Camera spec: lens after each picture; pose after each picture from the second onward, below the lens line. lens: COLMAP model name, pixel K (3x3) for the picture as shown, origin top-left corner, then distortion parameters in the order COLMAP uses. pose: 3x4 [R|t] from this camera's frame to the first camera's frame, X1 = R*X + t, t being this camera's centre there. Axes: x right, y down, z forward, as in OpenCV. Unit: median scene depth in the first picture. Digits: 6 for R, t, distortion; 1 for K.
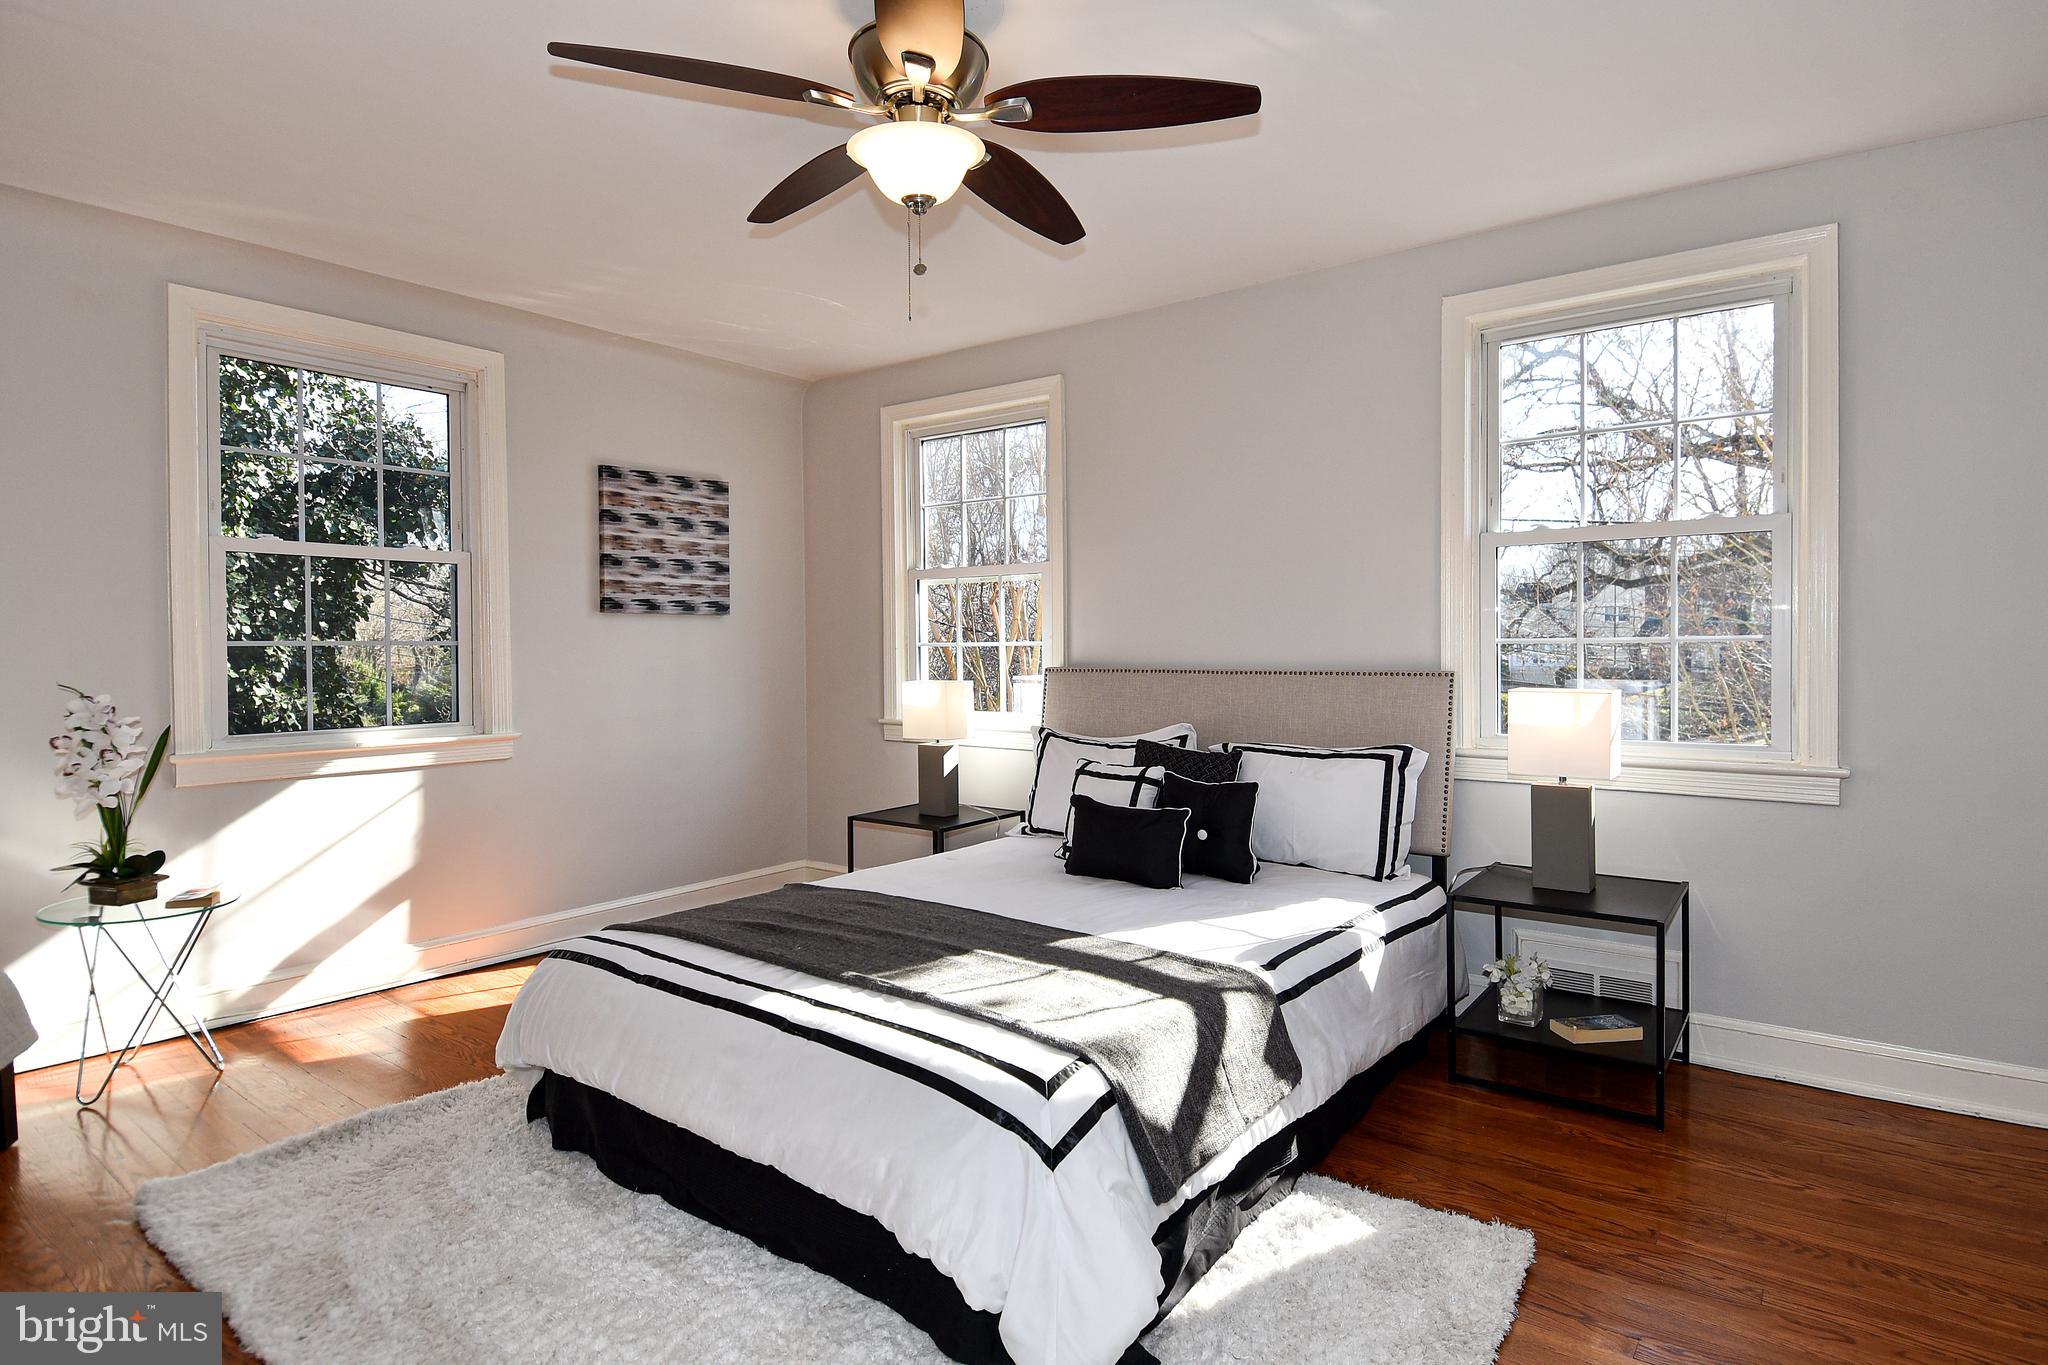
lens RADIAL K [[1089.8, 0, 1055.8], [0, 1089.8, 663.3], [0, 0, 1]] dist [0.055382, -0.058347]
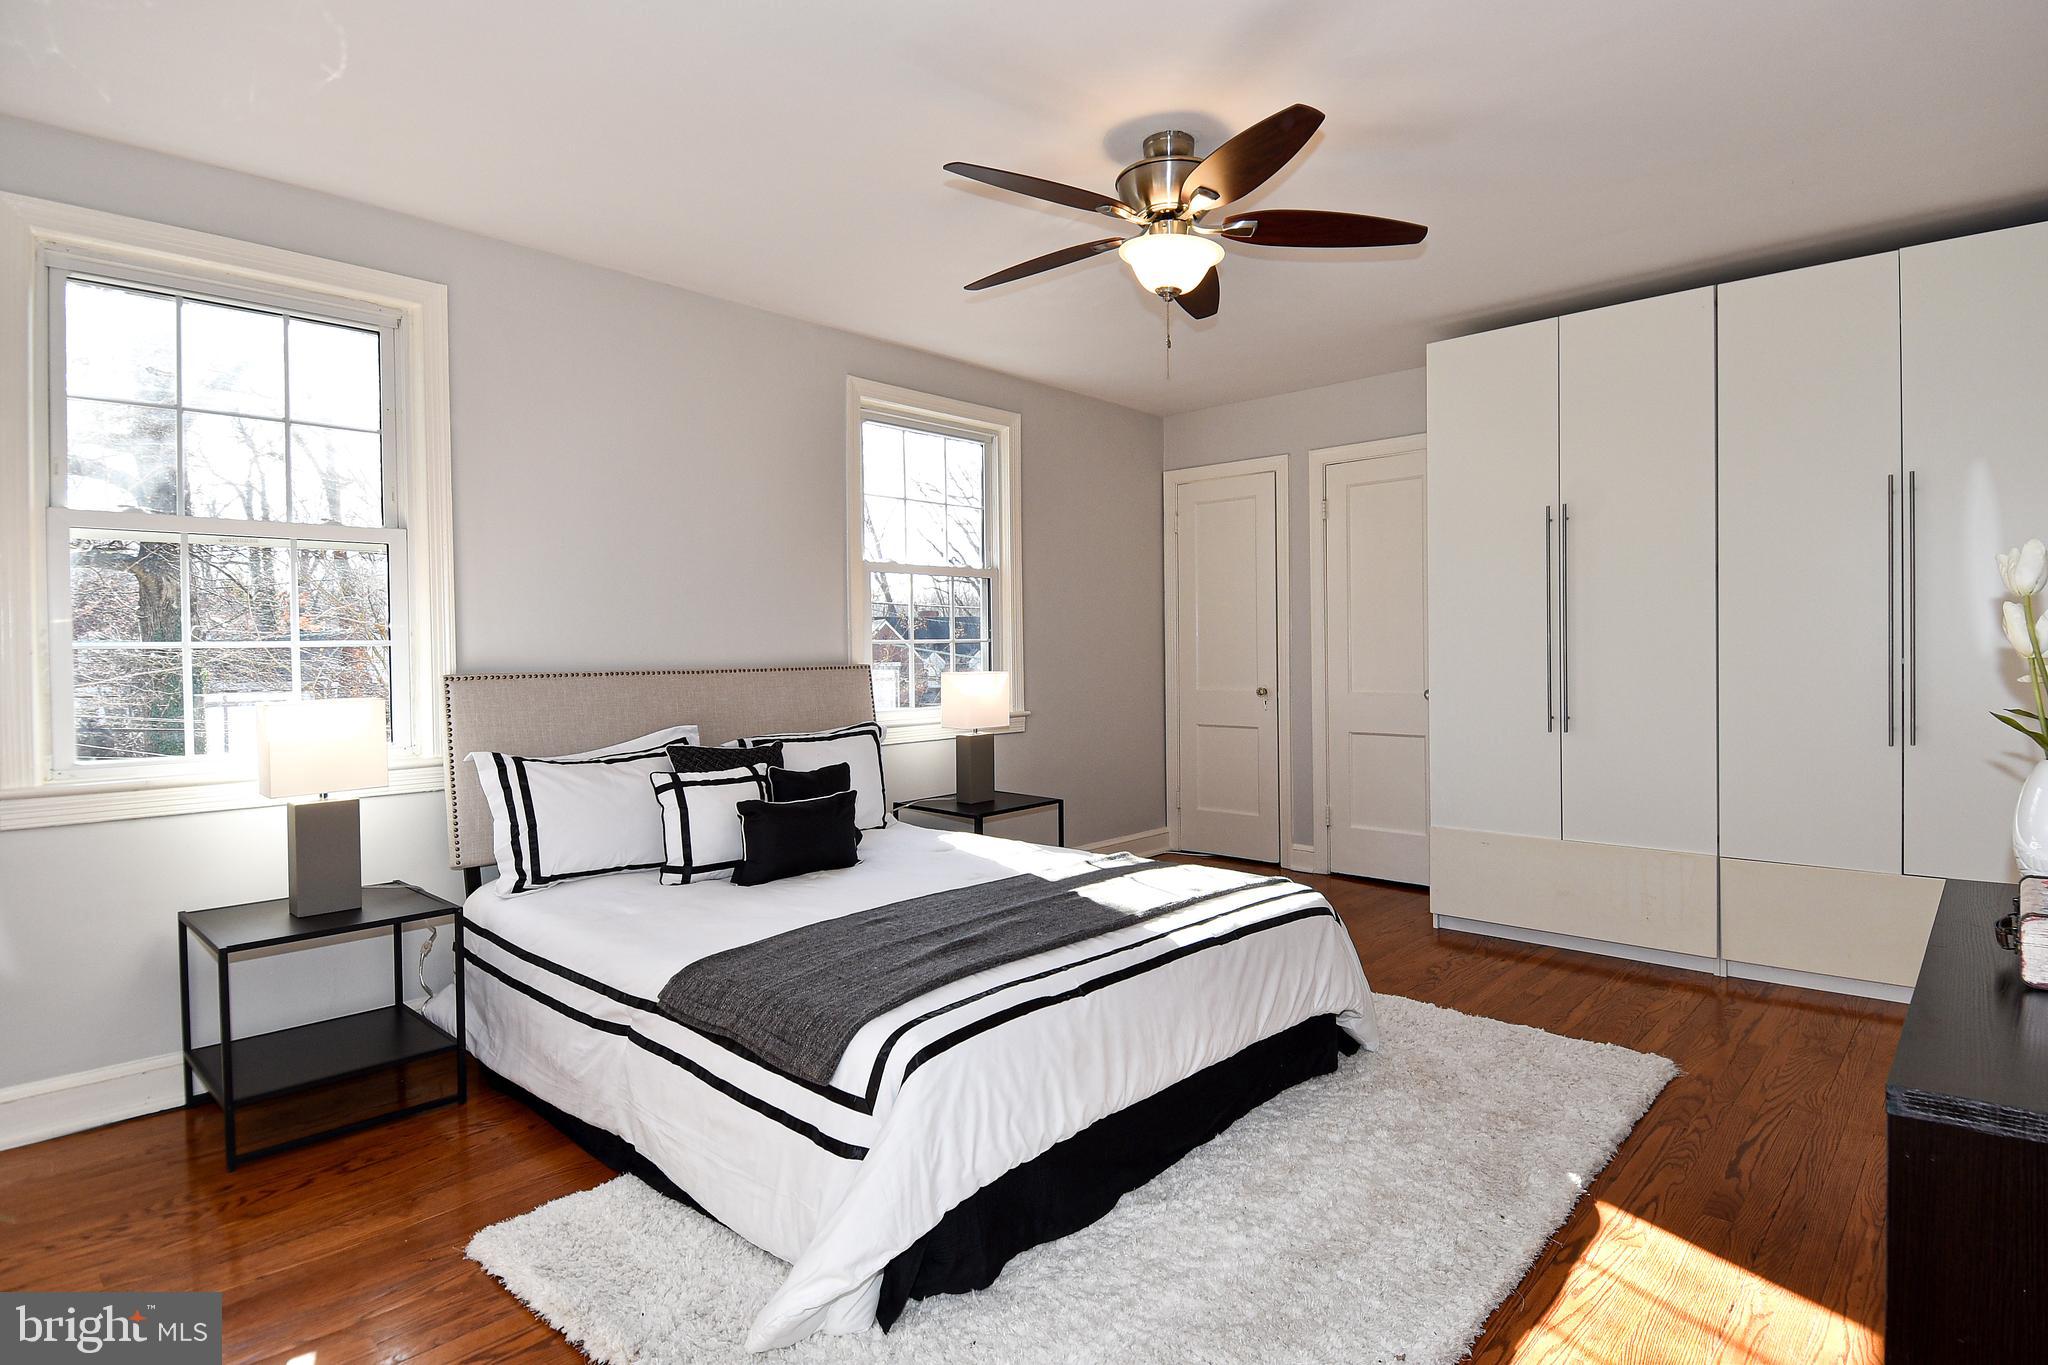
lens RADIAL K [[1064.0, 0, 1064.8], [0, 1064.0, 670.1], [0, 0, 1]] dist [0.046781, -0.045138]
pose [[0.084438, -0.016310, 0.996295, -0.619135], [0.023592, 0.999618, 0.014365, 0.001044], [-0.996149, 0.022292, 0.084791, 0.455603]]
